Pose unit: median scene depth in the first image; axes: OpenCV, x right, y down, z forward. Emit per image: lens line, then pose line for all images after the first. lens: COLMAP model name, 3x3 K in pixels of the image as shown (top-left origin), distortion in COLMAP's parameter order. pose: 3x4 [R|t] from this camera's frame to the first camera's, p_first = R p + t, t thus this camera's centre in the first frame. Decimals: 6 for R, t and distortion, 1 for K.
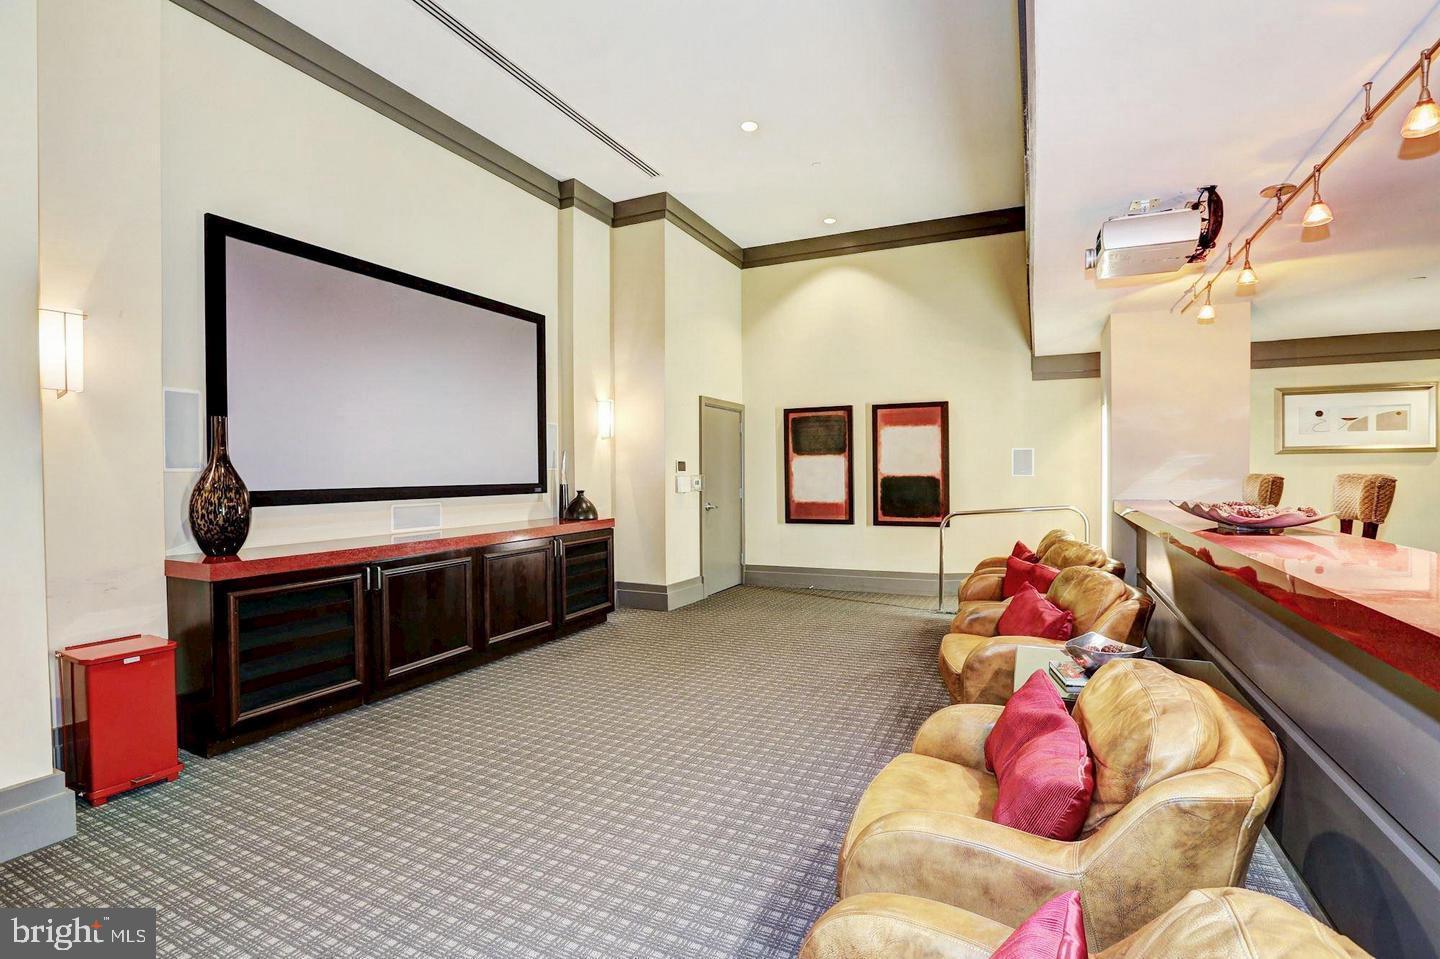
lens RADIAL K [[665.6, 0, 720.0], [0, 665.6, 479.5], [0, 0, 1]] dist [-0.047681, 0.000124]
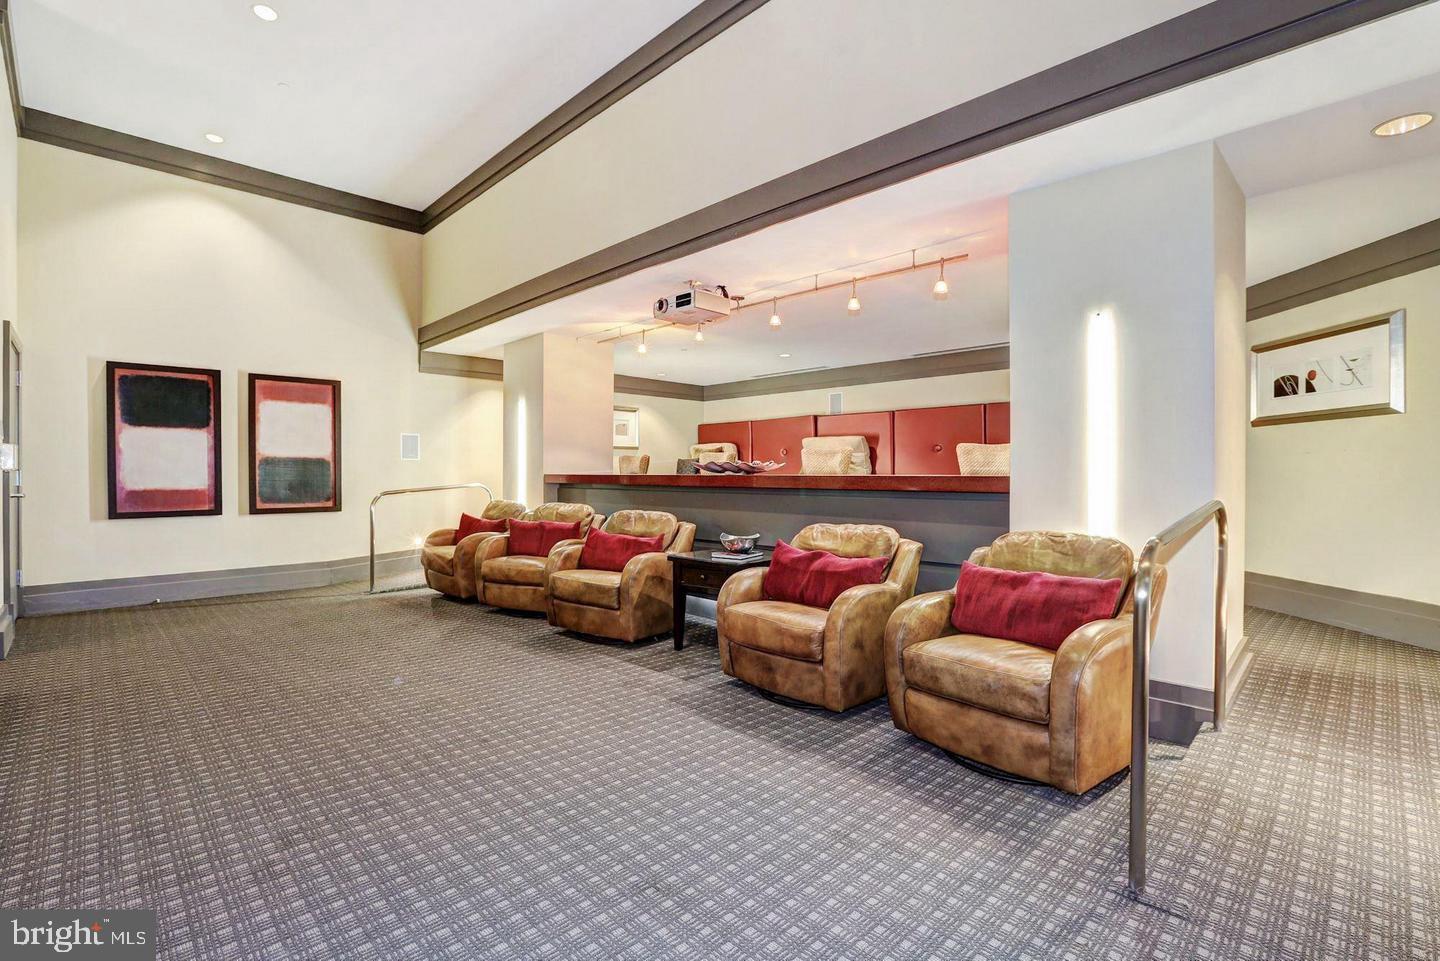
lens RADIAL K [[673.7, 0, 720.0], [0, 673.7, 480.5], [0, 0, 1]] dist [0.001043, 0.000339]
pose [[0.357758, -0.005076, 0.933801, -0.364634], [0.008827, 0.999959, 0.002053, 0.029180], [-0.933773, 0.007508, 0.357788, 0.122884]]
